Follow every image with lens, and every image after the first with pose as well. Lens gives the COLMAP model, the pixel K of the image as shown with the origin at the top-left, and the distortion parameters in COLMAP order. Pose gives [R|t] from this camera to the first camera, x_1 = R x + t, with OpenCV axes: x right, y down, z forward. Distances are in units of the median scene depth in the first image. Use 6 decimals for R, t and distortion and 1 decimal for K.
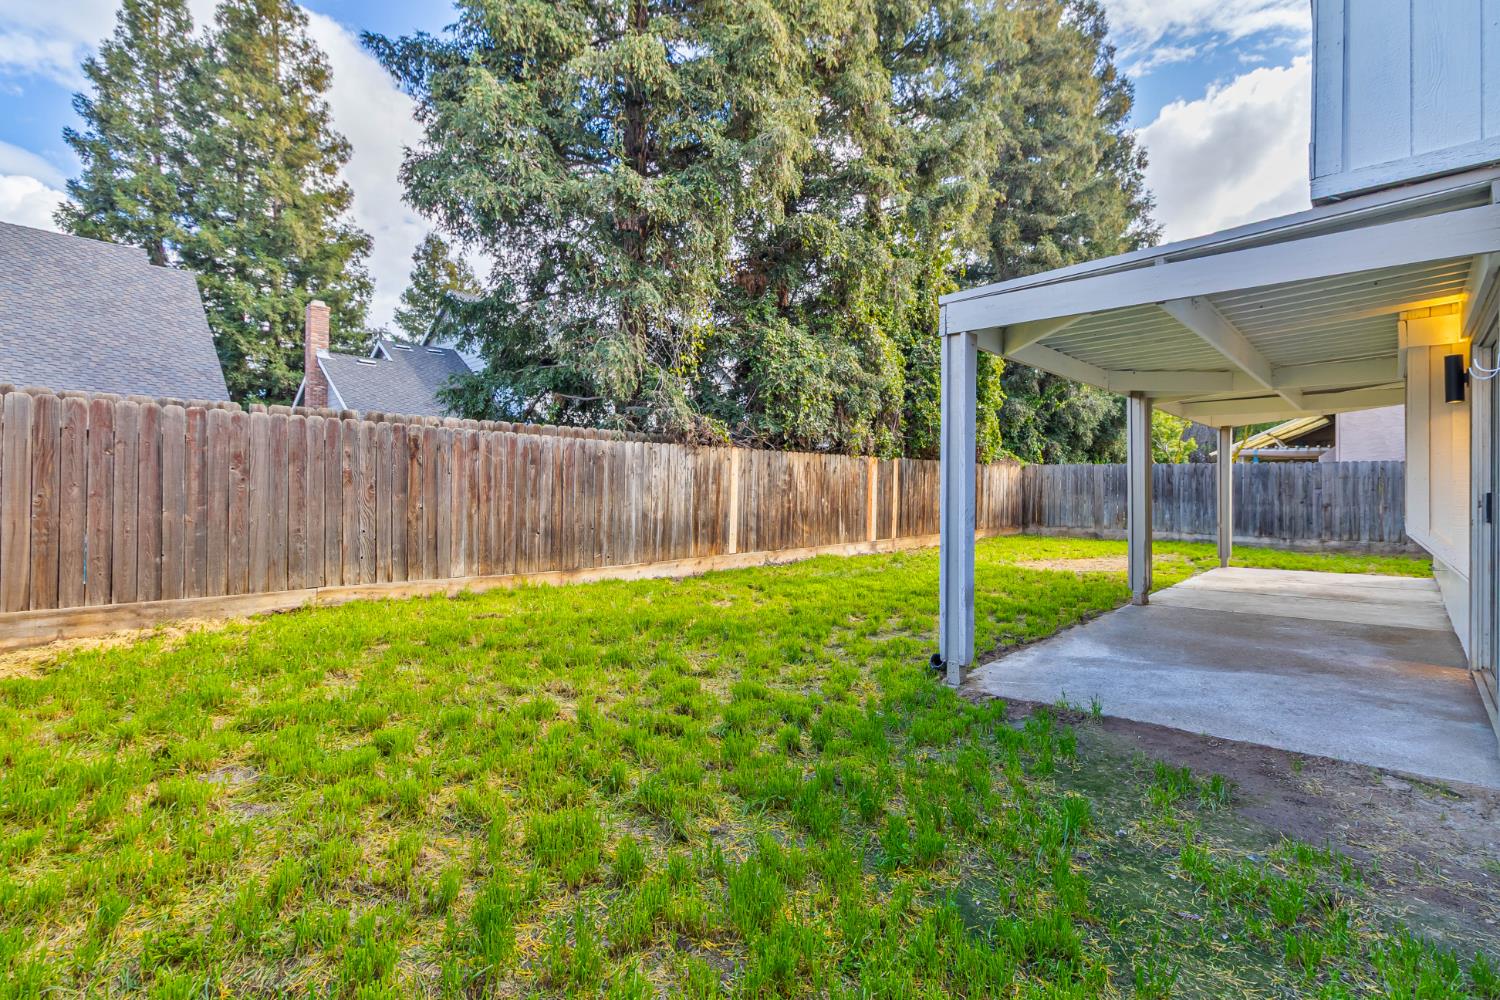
lens RADIAL K [[690.6, 0, 749.4], [0, 690.6, 489.4], [0, 0, 1]] dist [0.003871, -0.000057]
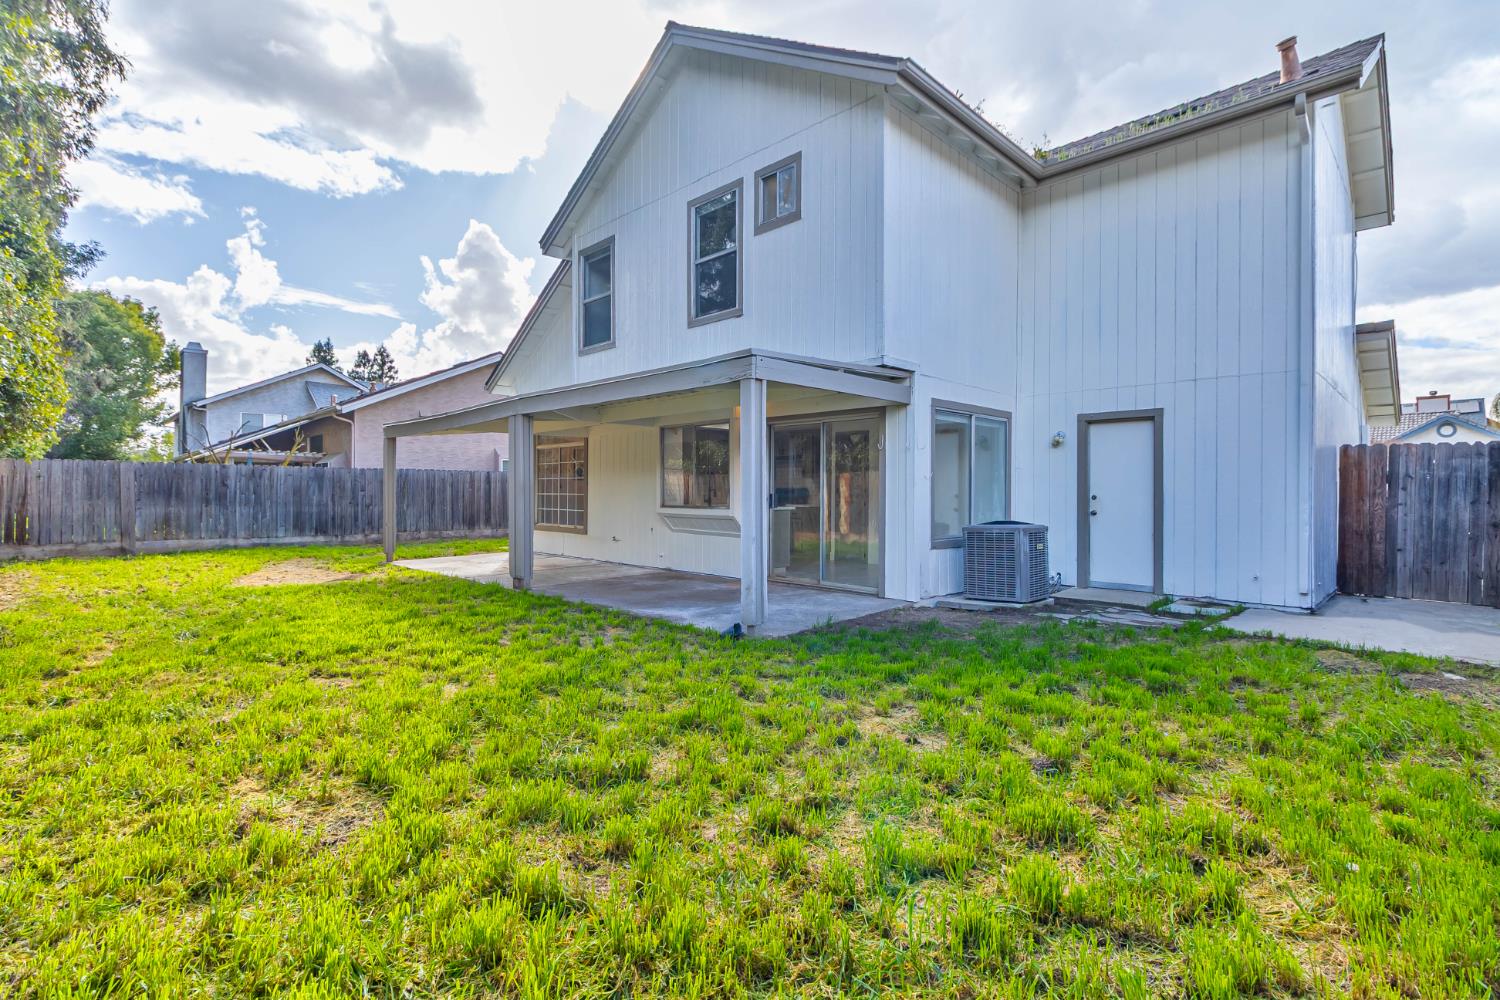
lens RADIAL K [[690.6, 0, 749.6], [0, 690.6, 495.9], [0, 0, 1]] dist [0.003871, -0.000057]
pose [[0.013397, -0.009750, 0.999863, -0.312096], [0.003918, 0.999945, 0.009698, -0.001192], [-0.999903, 0.003787, 0.013434, 0.297583]]
